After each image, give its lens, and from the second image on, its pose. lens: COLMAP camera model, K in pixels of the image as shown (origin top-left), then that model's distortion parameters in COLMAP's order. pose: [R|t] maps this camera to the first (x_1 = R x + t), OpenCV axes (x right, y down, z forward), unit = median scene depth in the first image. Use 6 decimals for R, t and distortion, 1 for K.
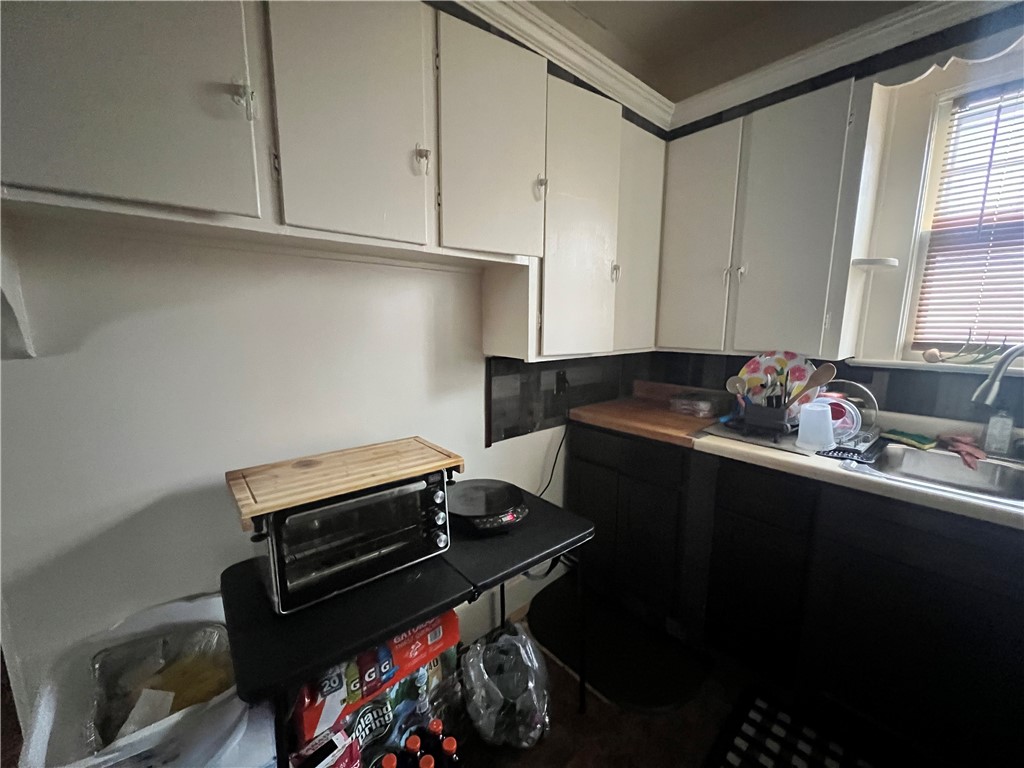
lens RADIAL K [[412.1, 0, 512.0], [0, 412.1, 384.0], [0, 0, 1]] dist [0.007638, -0.000210]
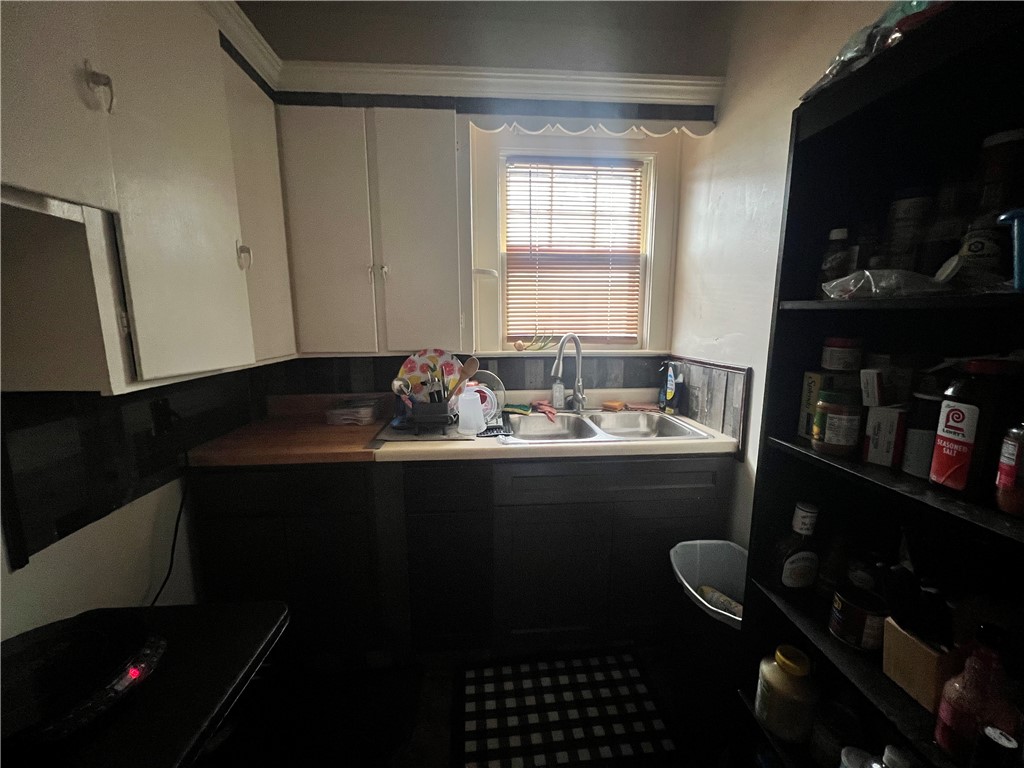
lens RADIAL K [[412.1, 0, 512.0], [0, 412.1, 384.0], [0, 0, 1]] dist [0.007638, -0.000210]
pose [[0.598554, -0.128585, 0.790695, -0.081224], [0.131507, 0.989415, 0.061351, -0.029258], [-0.790214, 0.067260, 0.609129, 0.200969]]
